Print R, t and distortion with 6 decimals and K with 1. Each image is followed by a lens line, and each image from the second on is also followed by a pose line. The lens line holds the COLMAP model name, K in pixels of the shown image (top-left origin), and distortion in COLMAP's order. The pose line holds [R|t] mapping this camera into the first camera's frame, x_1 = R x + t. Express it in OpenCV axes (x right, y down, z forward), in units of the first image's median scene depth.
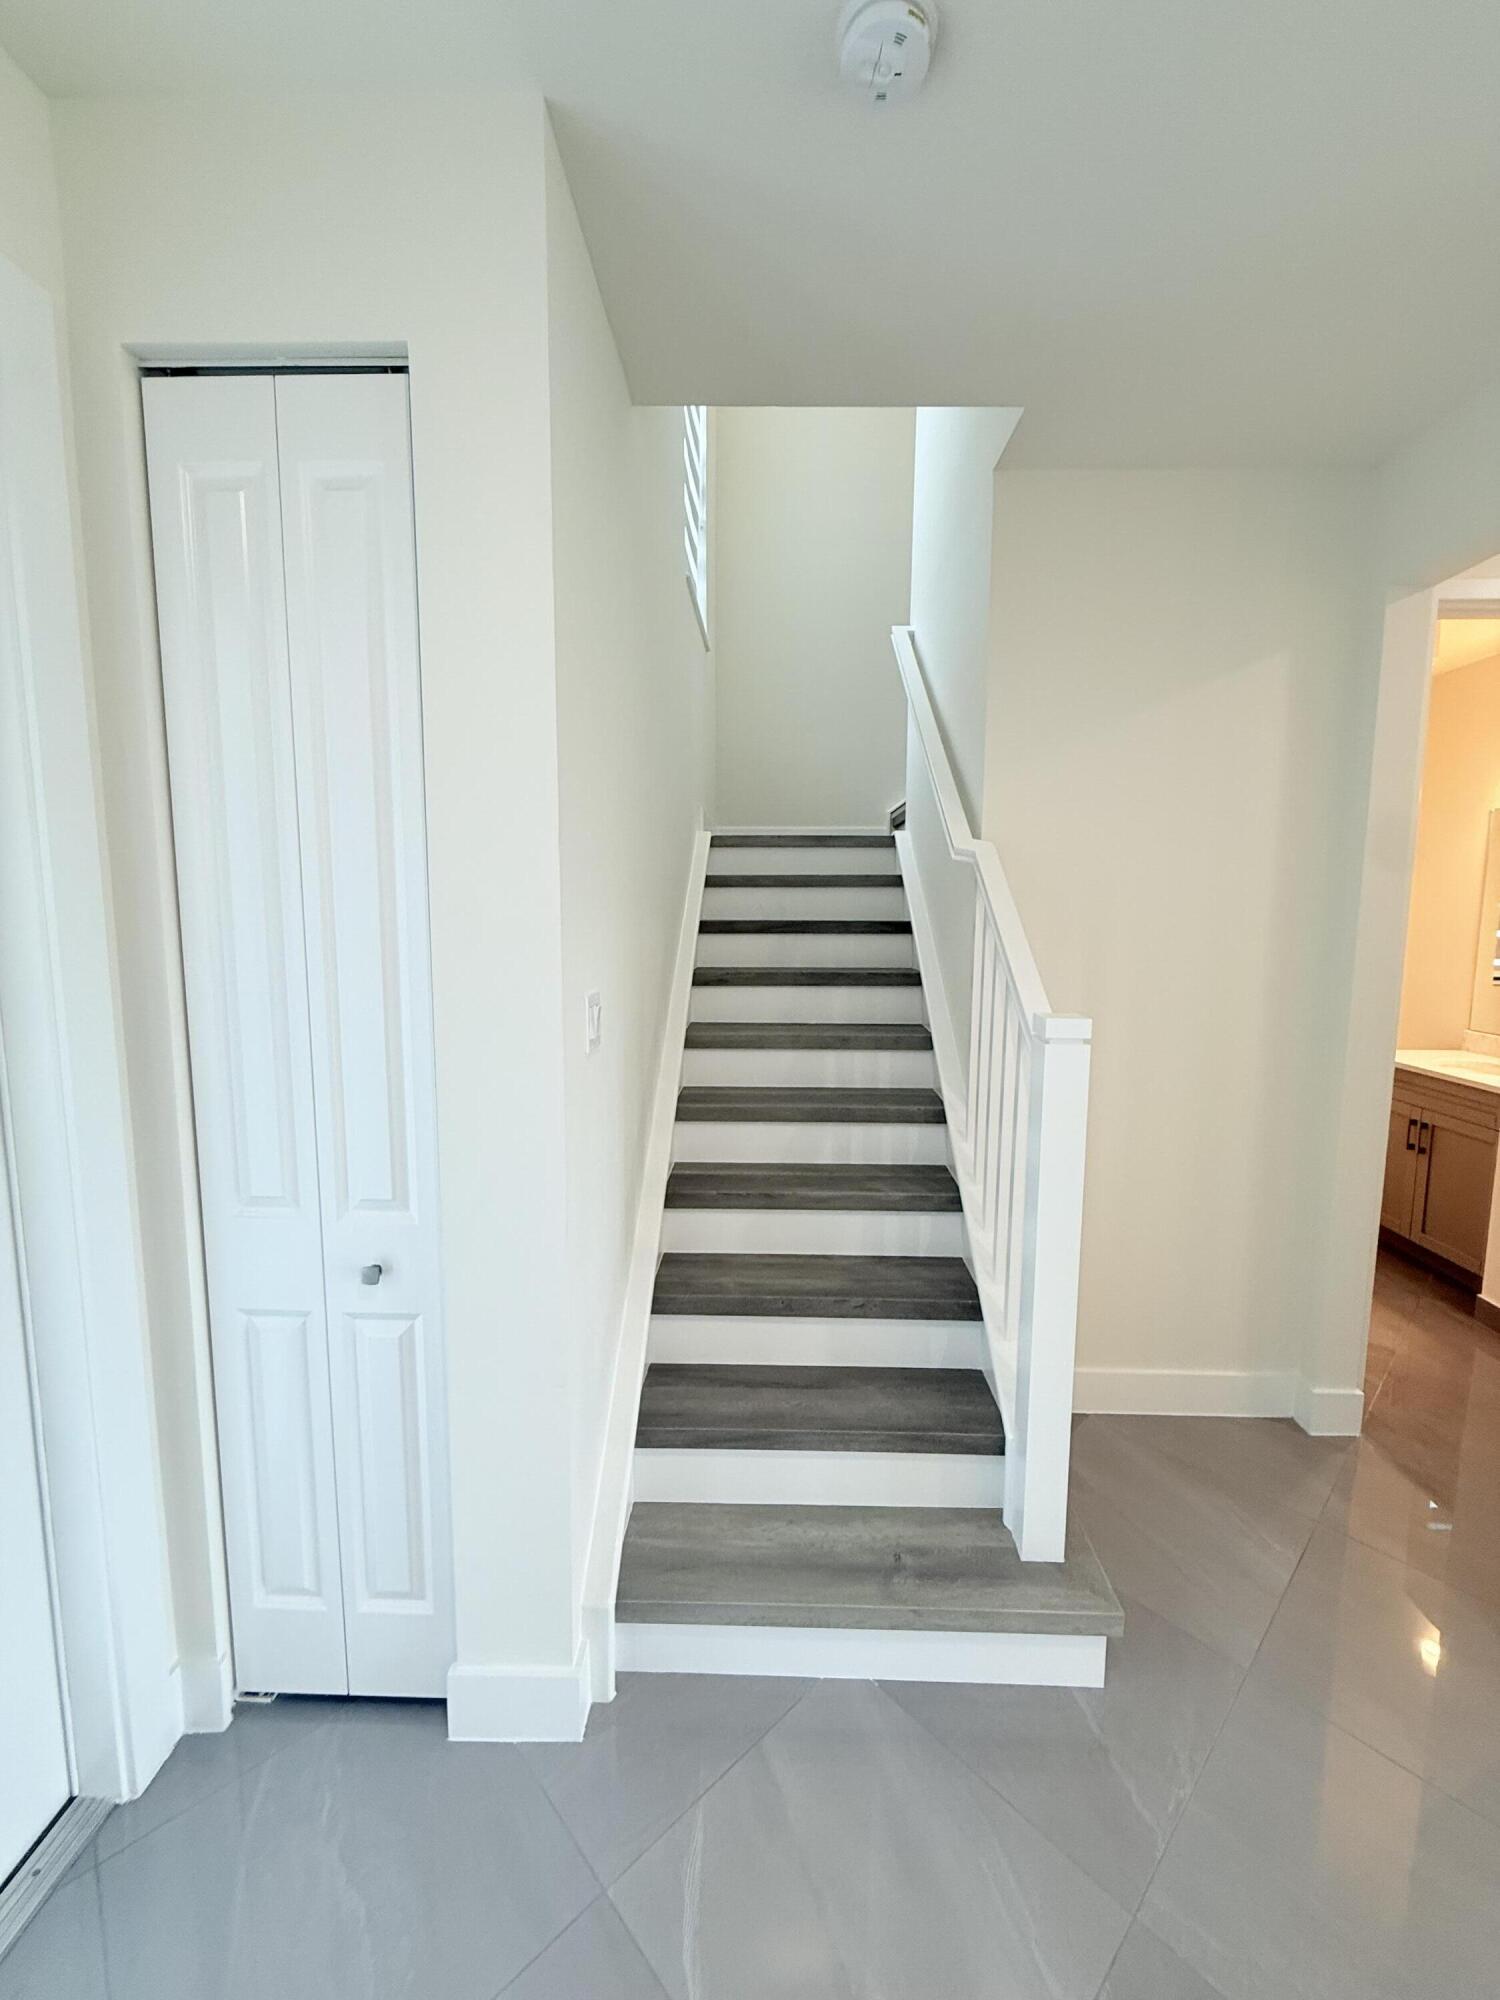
lens RADIAL K [[797.8, 0, 755.2], [0, 797.8, 998.3], [0, 0, 1]] dist [0.002787, -0.000658]
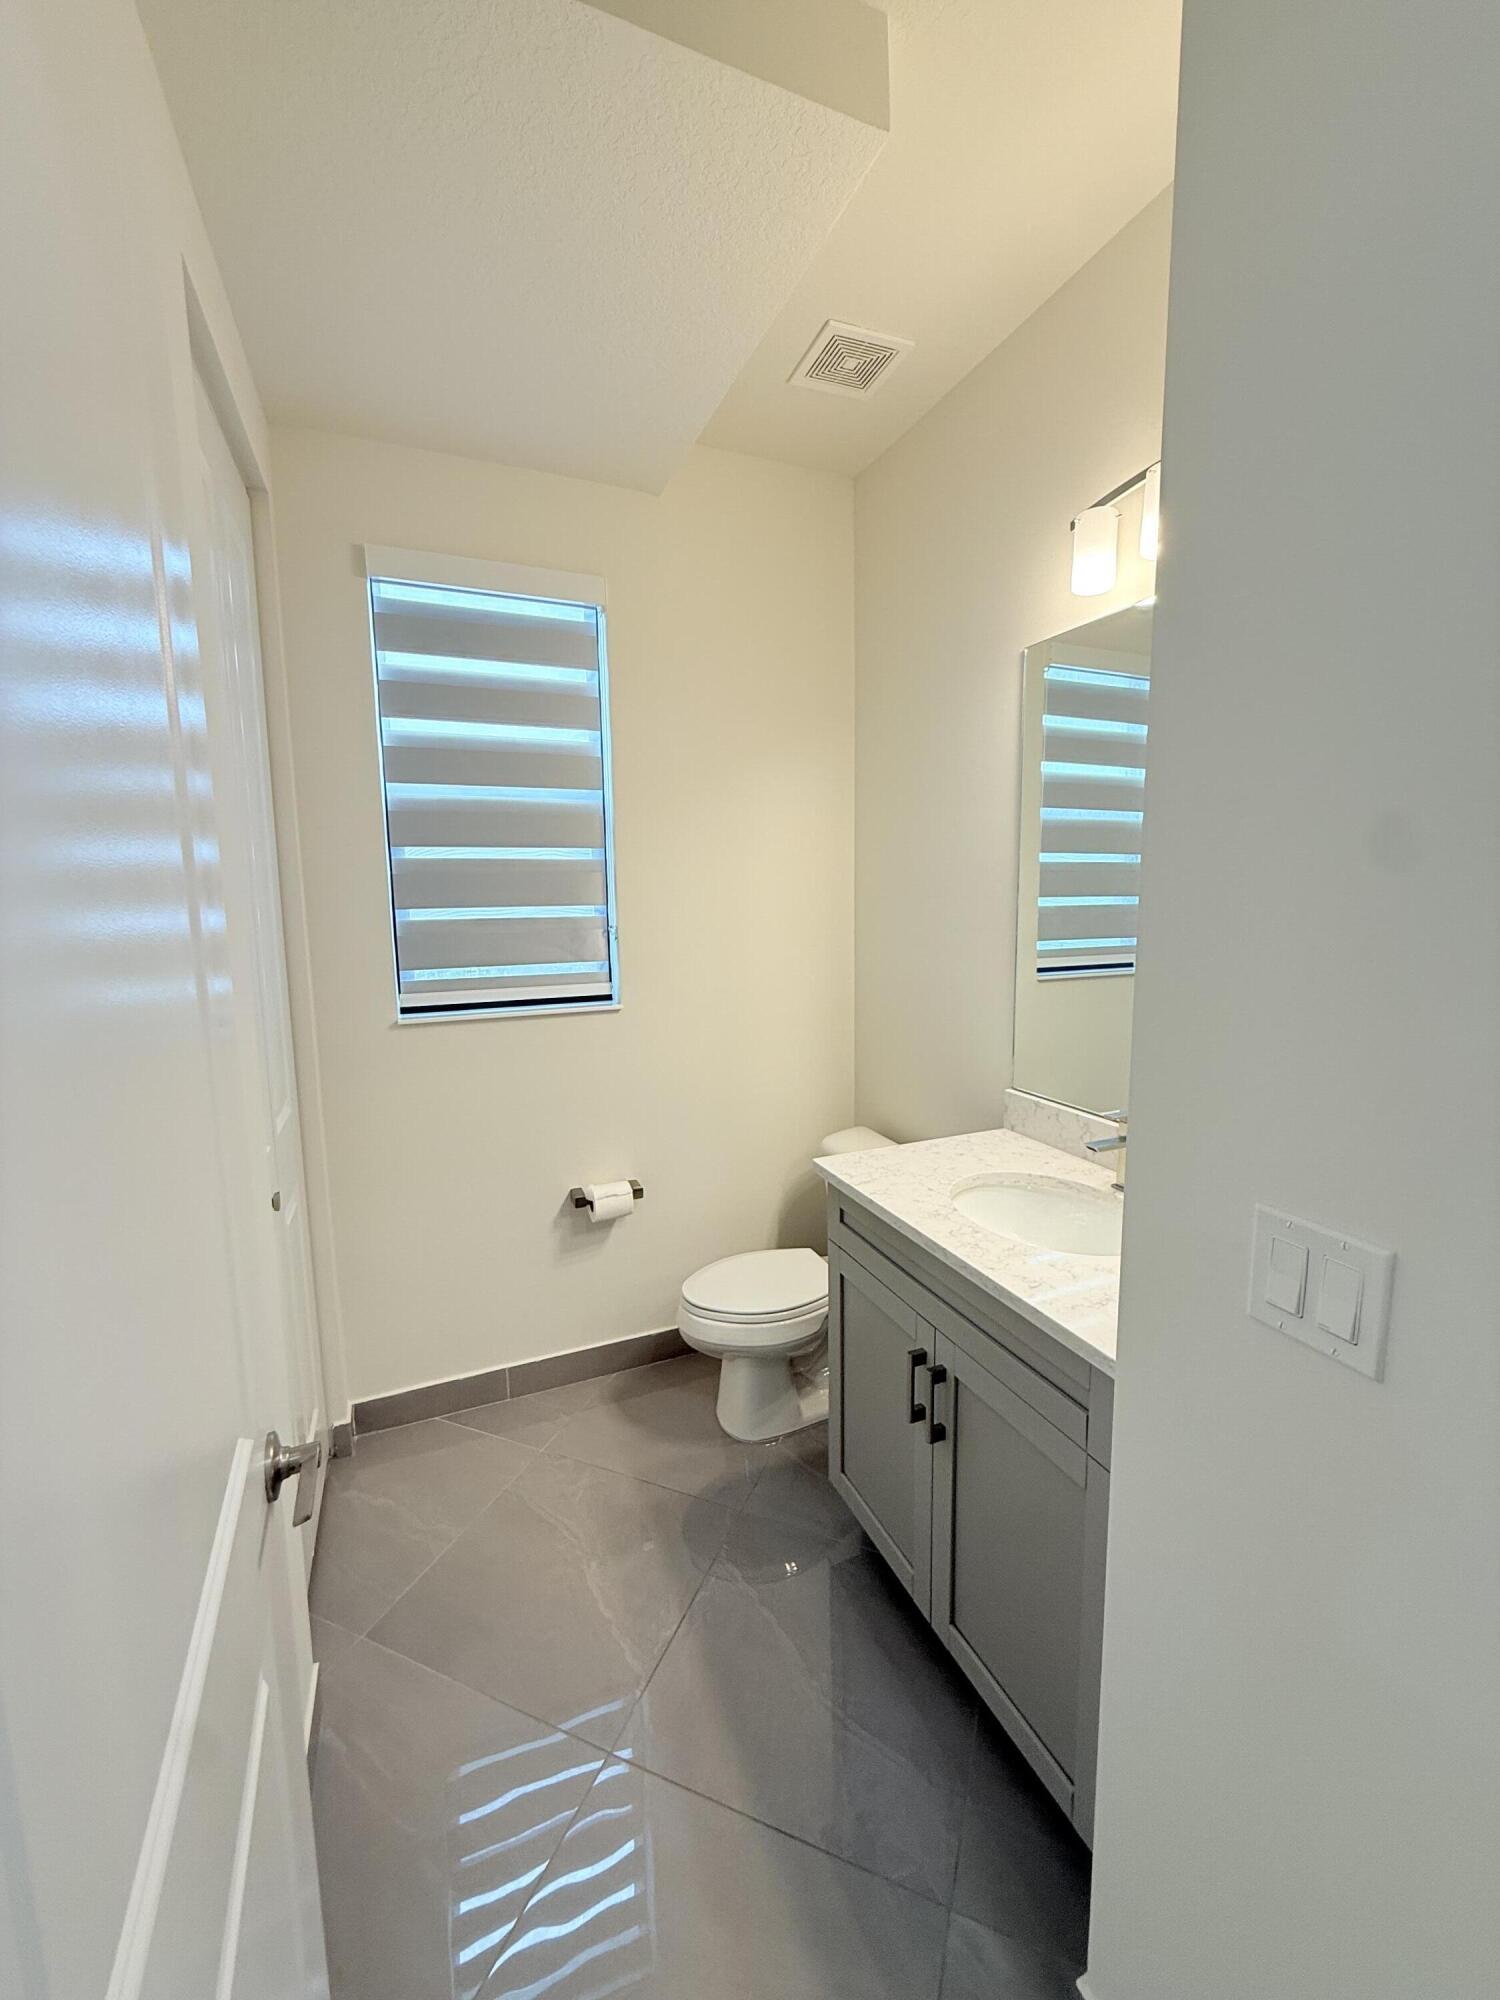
lens RADIAL K [[797.8, 0, 754.2], [0, 797.8, 1002.1], [0, 0, 1]] dist [0.002787, -0.000658]
pose [[0.911747, -0.068006, 0.405084, 0.594137], [0.061424, 0.997683, 0.029241, -0.043599], [-0.406134, -0.001779, 0.913812, 0.661902]]
